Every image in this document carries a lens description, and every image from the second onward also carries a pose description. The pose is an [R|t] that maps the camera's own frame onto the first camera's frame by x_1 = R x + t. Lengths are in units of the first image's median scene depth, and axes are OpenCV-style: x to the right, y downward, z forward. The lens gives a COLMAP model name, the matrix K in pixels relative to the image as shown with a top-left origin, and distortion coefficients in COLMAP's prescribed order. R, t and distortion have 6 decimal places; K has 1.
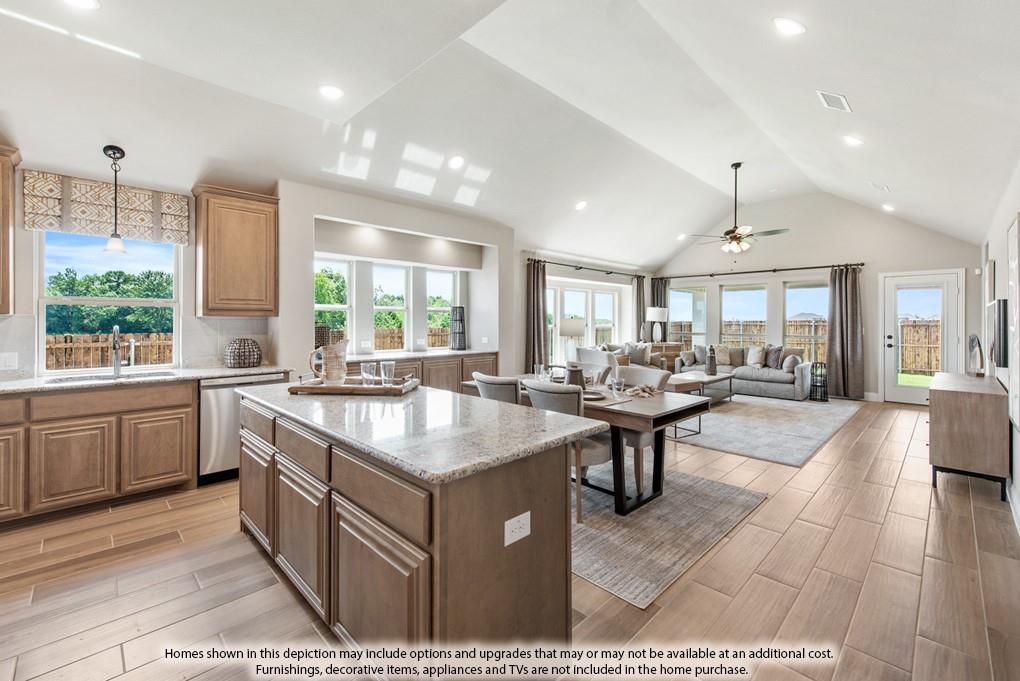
lens RADIAL K [[429.5, 0, 495.1], [0, 429.5, 320.3], [0, 0, 1]] dist [0.012069, -0.000981]
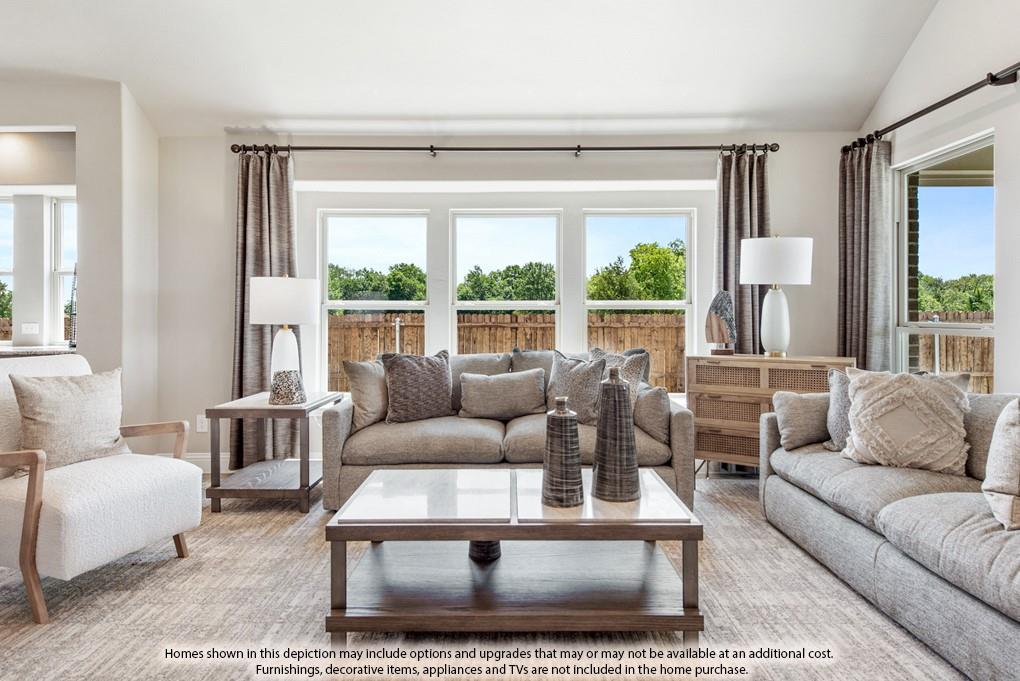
lens RADIAL K [[582.7, 0, 512.5], [0, 582.7, 317.0], [0, 0, 1]] dist [0.003837, 0.000955]
pose [[0.722147, -0.002827, -0.691734, 0.622256], [0.004914, 0.999987, 0.001043, 0.028234], [0.691722, -0.004152, 0.722152, 0.688743]]
